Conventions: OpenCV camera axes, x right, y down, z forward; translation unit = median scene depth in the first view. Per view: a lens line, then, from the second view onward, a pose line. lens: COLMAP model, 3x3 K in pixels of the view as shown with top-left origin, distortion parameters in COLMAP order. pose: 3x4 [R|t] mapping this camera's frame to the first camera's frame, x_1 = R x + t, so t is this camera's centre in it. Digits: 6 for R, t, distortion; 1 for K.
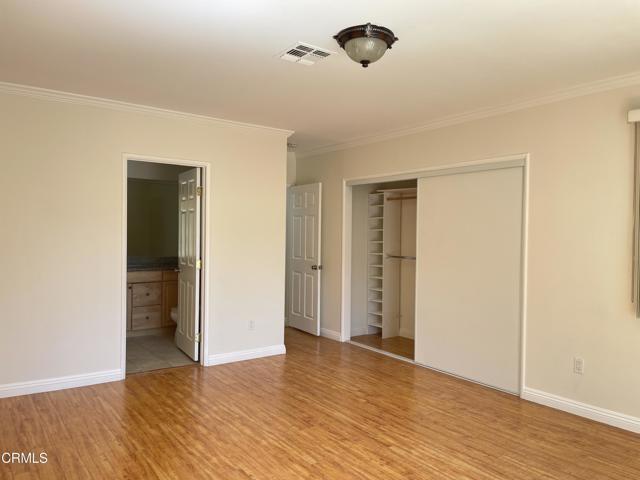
lens RADIAL K [[483.5, 0, 323.6], [0, 483.5, 238.2], [0, 0, 1]] dist [0.078522, -0.106344]
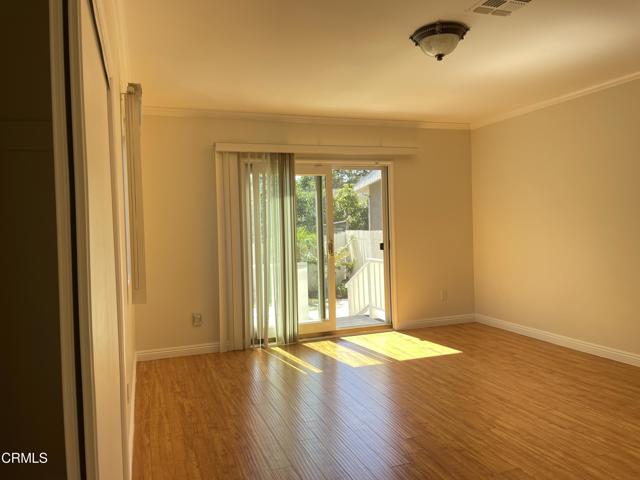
lens RADIAL K [[483.5, 0, 323.6], [0, 483.5, 238.2], [0, 0, 1]] dist [0.078522, -0.106344]
pose [[-0.961941, 0.008548, 0.273124, 0.036294], [0.020085, 0.999019, 0.039472, 0.004141], [-0.272518, 0.043456, -0.961169, 1.987050]]
